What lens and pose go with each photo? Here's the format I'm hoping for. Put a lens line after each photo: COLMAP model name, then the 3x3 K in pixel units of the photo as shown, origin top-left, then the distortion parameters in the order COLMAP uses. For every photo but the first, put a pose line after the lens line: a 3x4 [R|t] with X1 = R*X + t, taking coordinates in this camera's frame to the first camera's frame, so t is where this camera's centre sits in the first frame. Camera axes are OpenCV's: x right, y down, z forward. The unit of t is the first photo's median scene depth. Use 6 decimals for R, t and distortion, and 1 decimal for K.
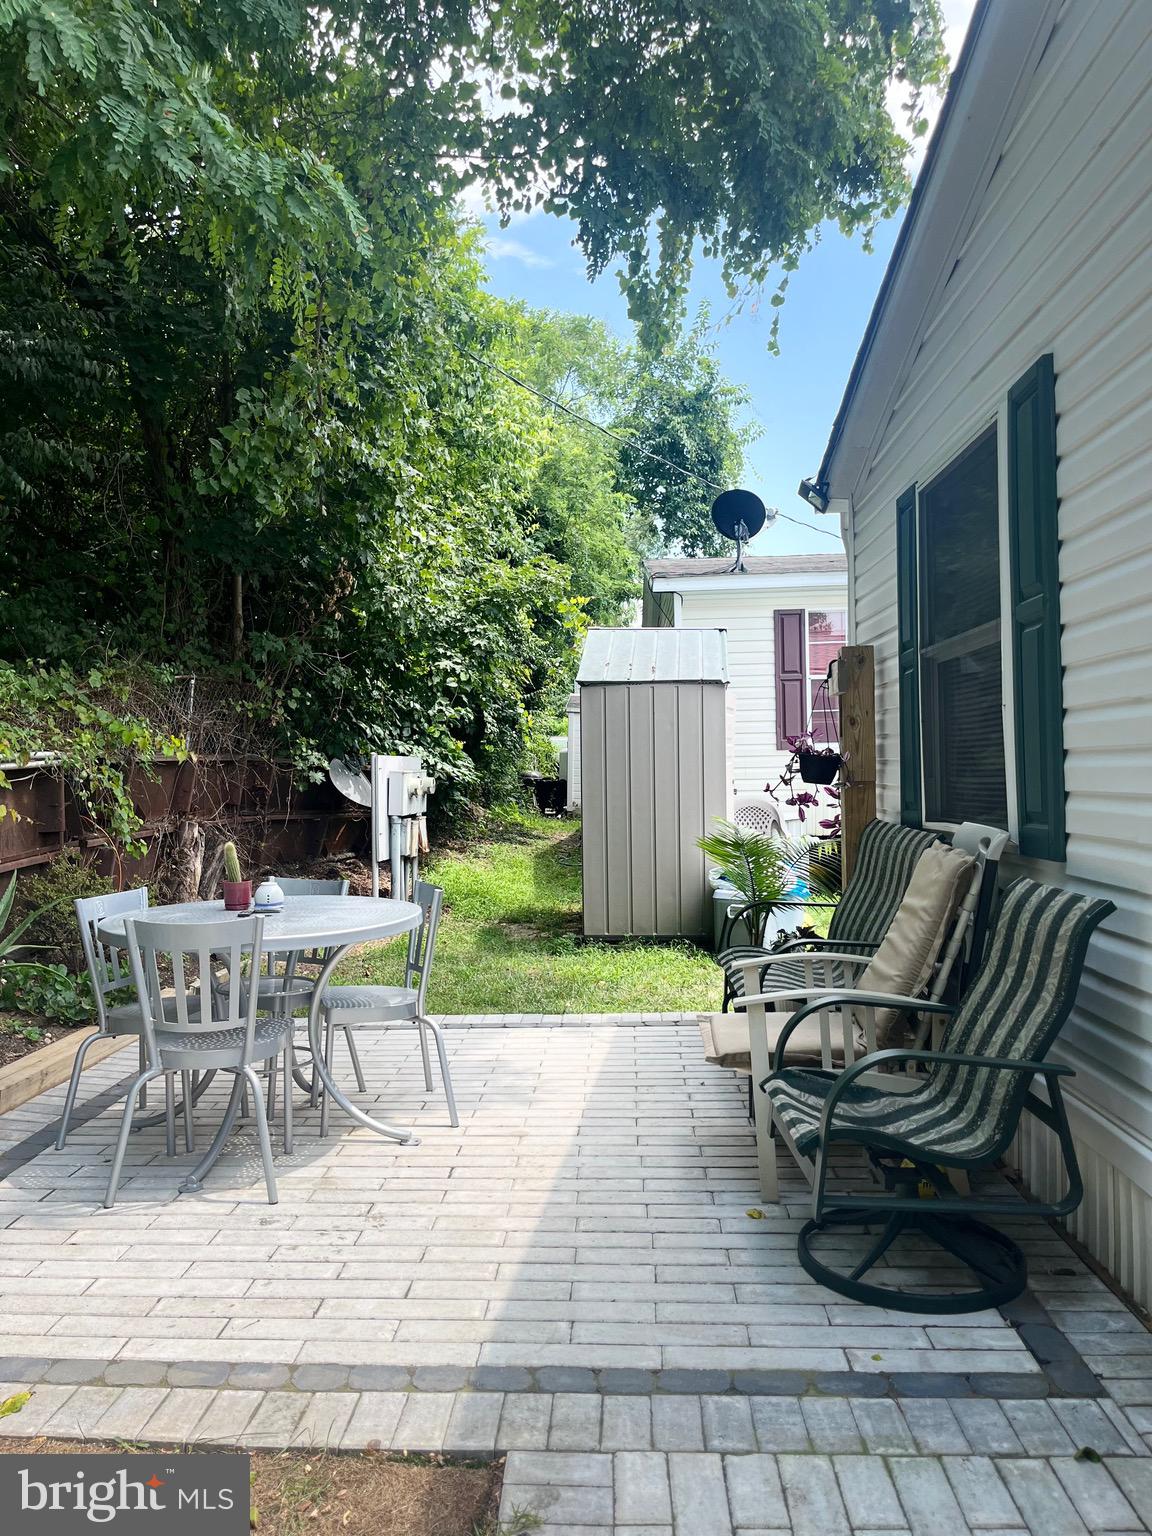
lens RADIAL K [[1161.7, 0, 577.6], [0, 1161.7, 761.0], [0, 0, 1]] dist [0.063662, -0.089017]
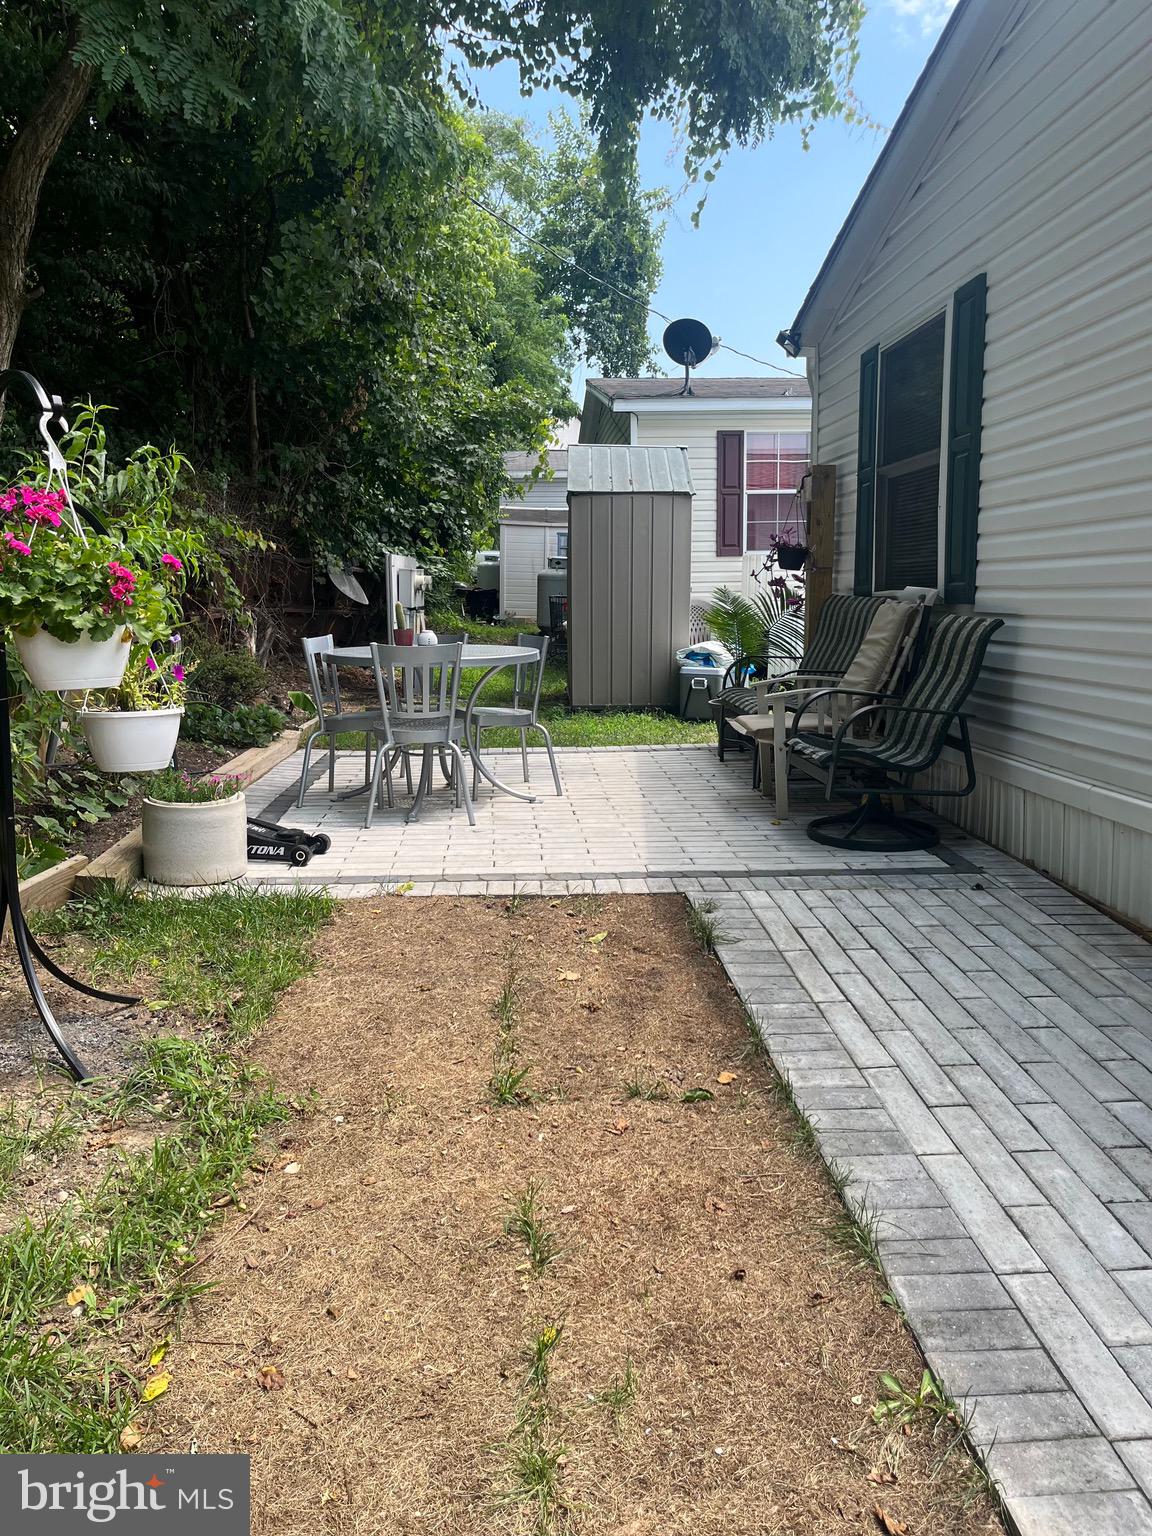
lens RADIAL K [[1164.5, 0, 586.0], [0, 1164.5, 765.3], [0, 0, 1]] dist [0.071500, -0.121737]
pose [[0.994354, -0.009020, 0.105728, -0.189827], [-0.007580, 0.987797, 0.155562, 0.037534], [-0.105841, -0.155485, 0.982152, -0.372928]]
